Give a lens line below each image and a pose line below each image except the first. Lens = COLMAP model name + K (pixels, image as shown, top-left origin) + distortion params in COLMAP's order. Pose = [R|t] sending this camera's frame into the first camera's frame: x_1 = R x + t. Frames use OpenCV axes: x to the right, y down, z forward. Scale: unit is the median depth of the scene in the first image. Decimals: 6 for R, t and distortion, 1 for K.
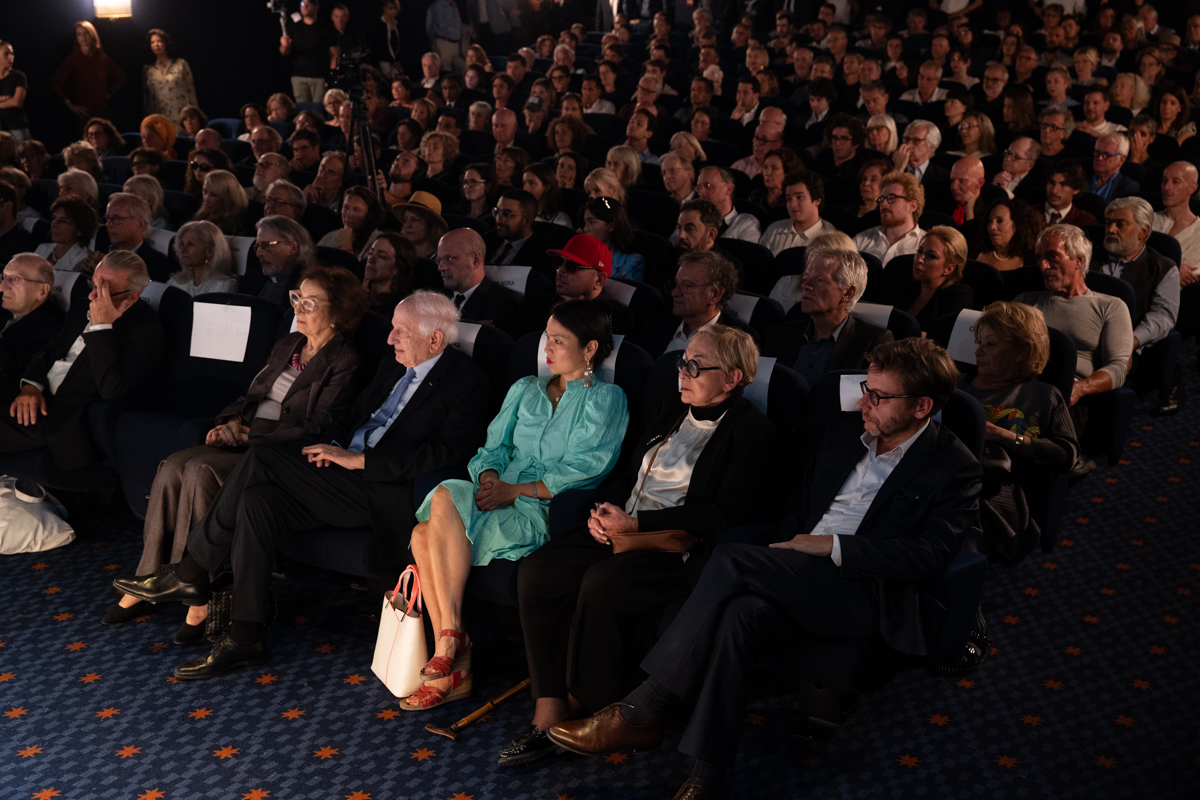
lens RADIAL K [[1317.9, 0, 600.0], [0, 1317.9, 400.0], [0, 0, 1]] dist [-0.009165, 0.020755]
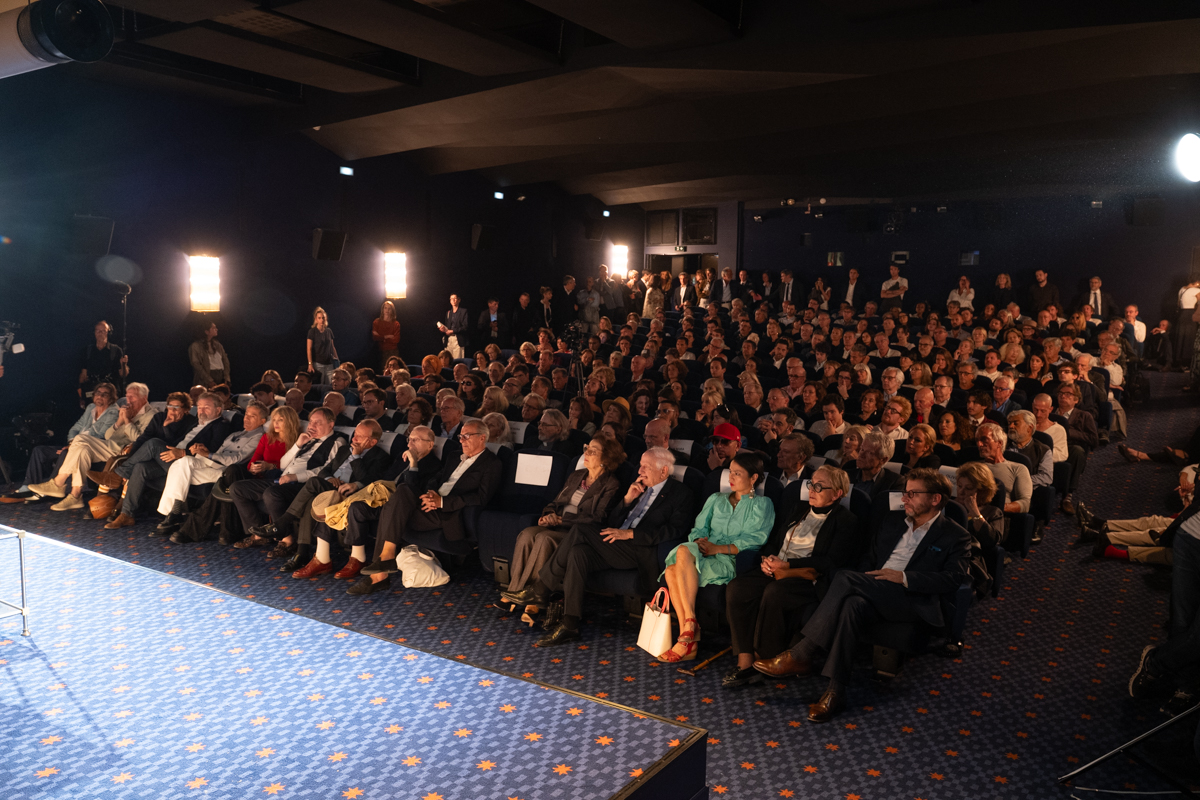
lens RADIAL K [[905.4, 0, 600.0], [0, 905.4, 400.0], [0, 0, 1]] dist [-0.001816, 0.000705]
pose [[0.999256, 0.023303, -0.030721, -0.171966], [-0.028162, 0.985271, -0.168668, 0.069800], [0.026338, 0.169407, 0.985194, -0.297395]]
